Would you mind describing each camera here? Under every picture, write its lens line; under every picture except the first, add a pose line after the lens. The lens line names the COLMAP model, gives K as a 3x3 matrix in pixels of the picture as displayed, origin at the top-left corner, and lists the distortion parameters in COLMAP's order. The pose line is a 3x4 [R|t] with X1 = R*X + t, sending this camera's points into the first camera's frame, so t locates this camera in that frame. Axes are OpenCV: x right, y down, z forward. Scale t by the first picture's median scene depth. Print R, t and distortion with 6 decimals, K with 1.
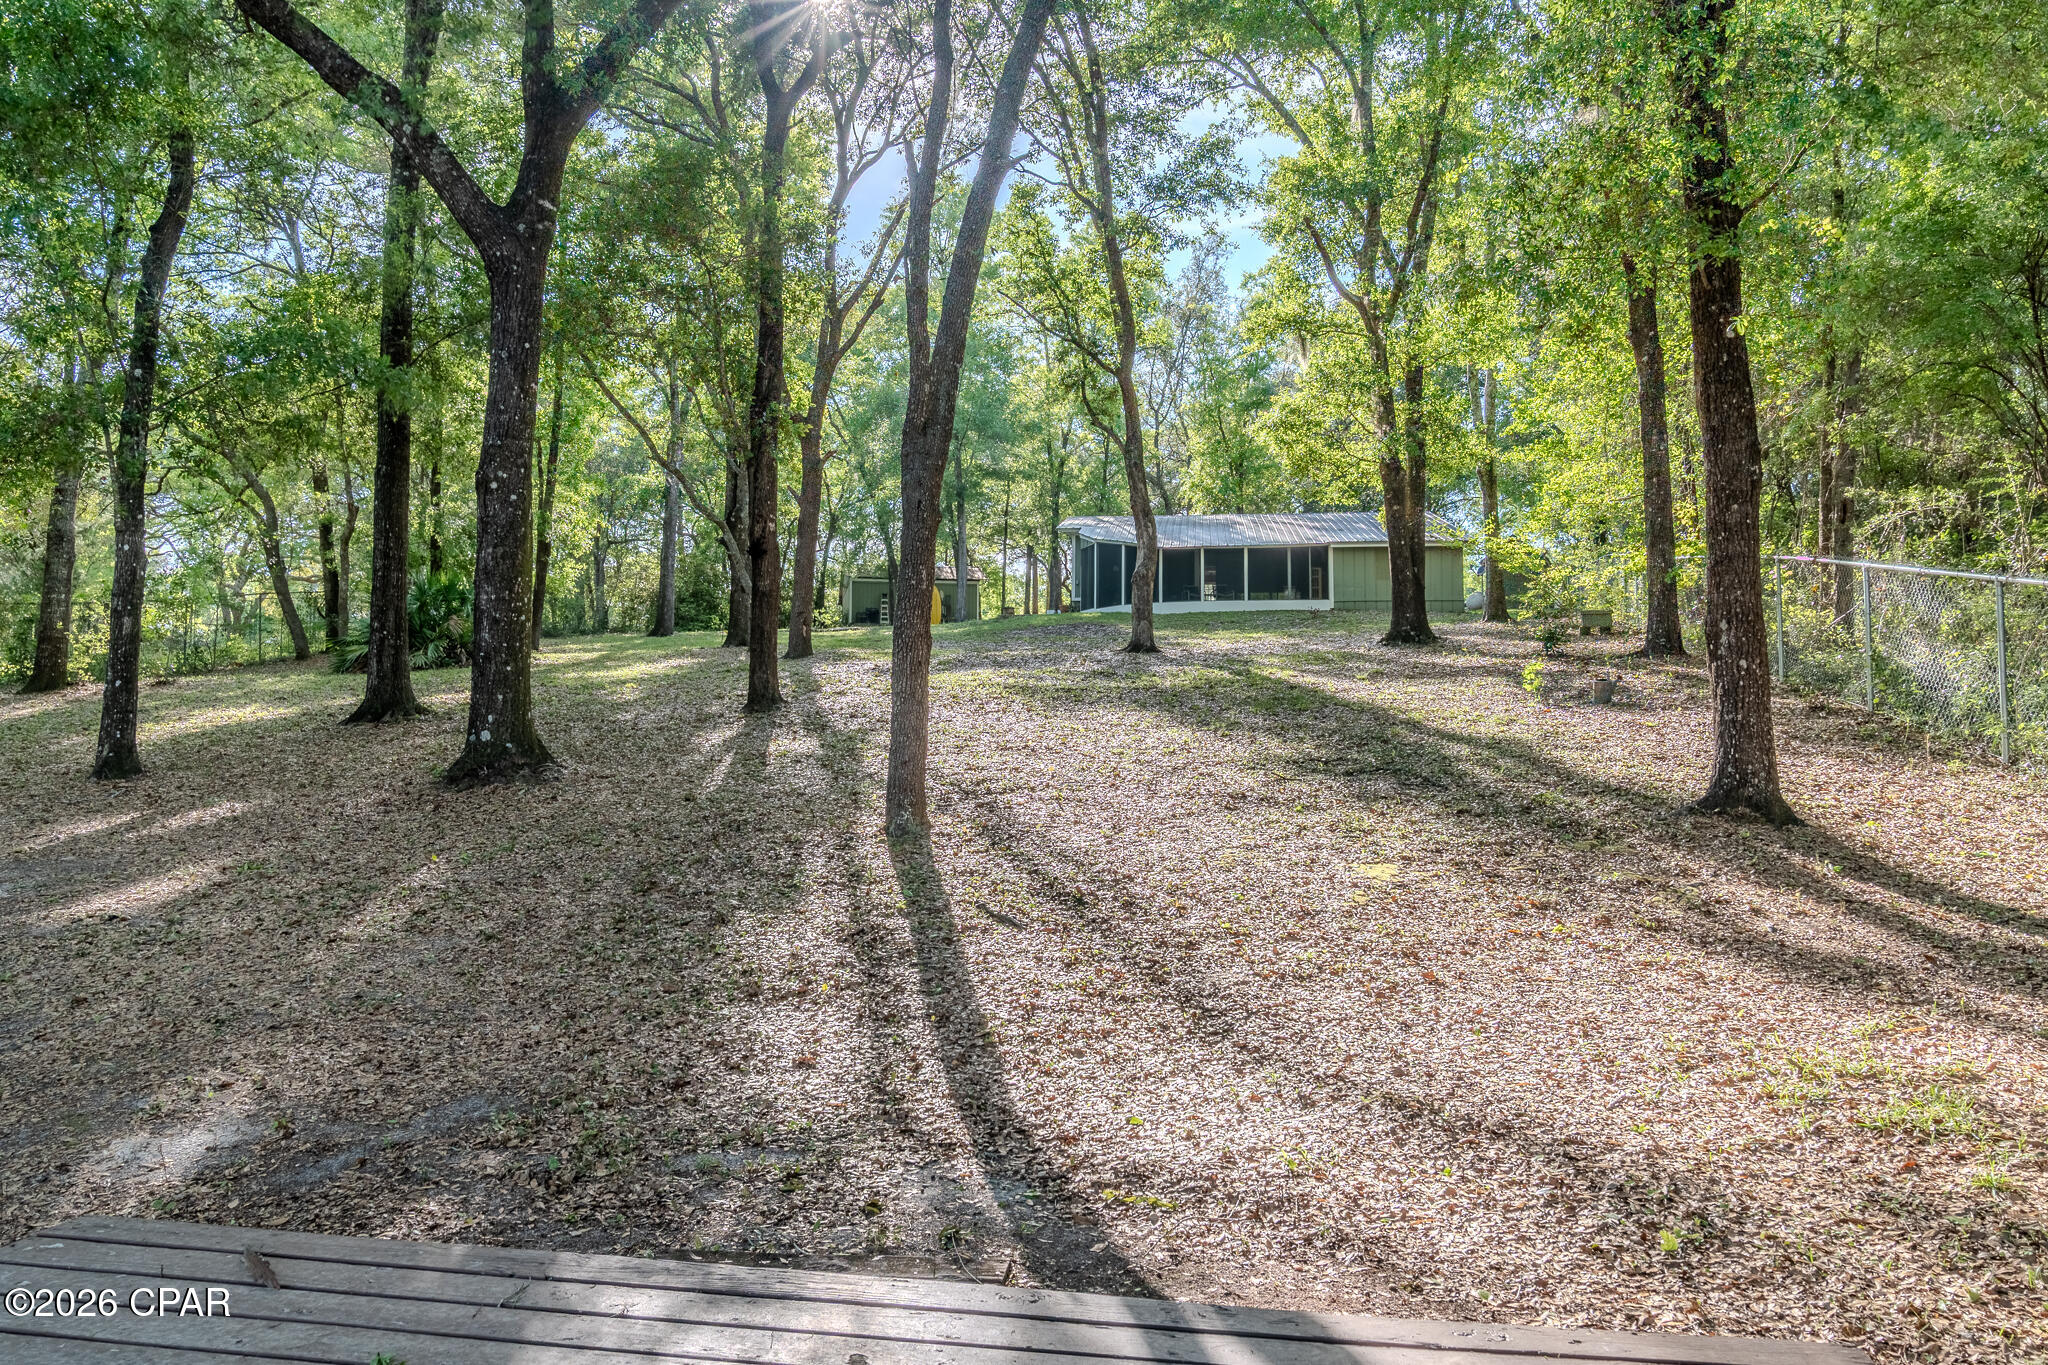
lens RADIAL K [[1402.3, 0, 1029.6], [0, 1402.3, 695.4], [0, 0, 1]] dist [-0.033320, -0.001331]
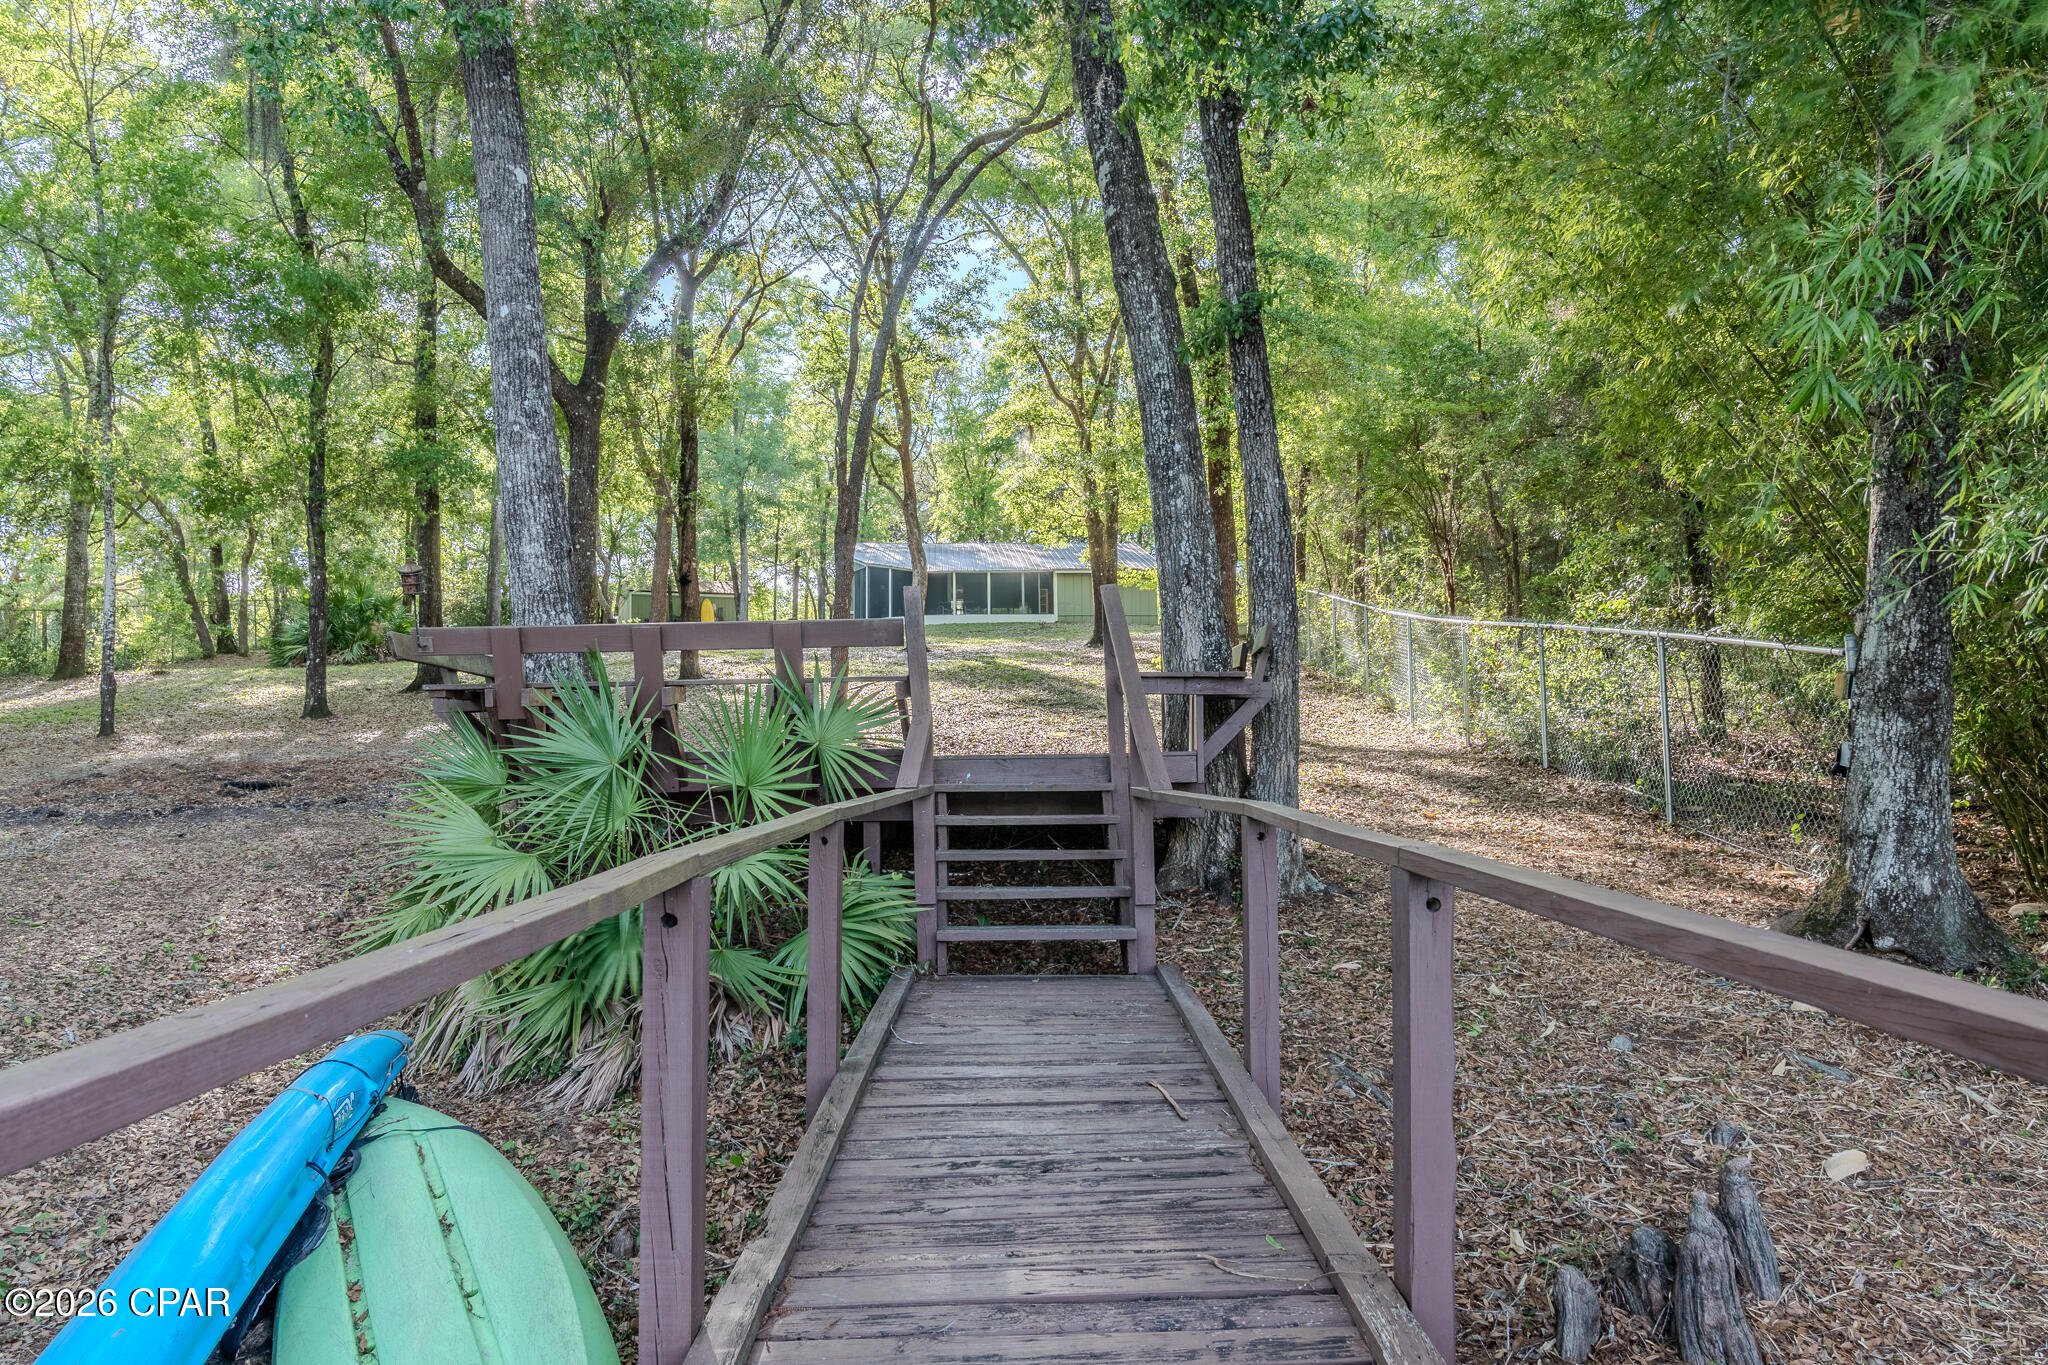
lens RADIAL K [[1402.3, 0, 1029.6], [0, 1402.3, 695.4], [0, 0, 1]] dist [-0.033320, -0.001331]
pose [[0.982666, -0.003023, 0.185360, -0.062640], [0.004805, 0.999946, -0.009164, 0.024006], [-0.185322, 0.009895, 0.982628, -0.351327]]
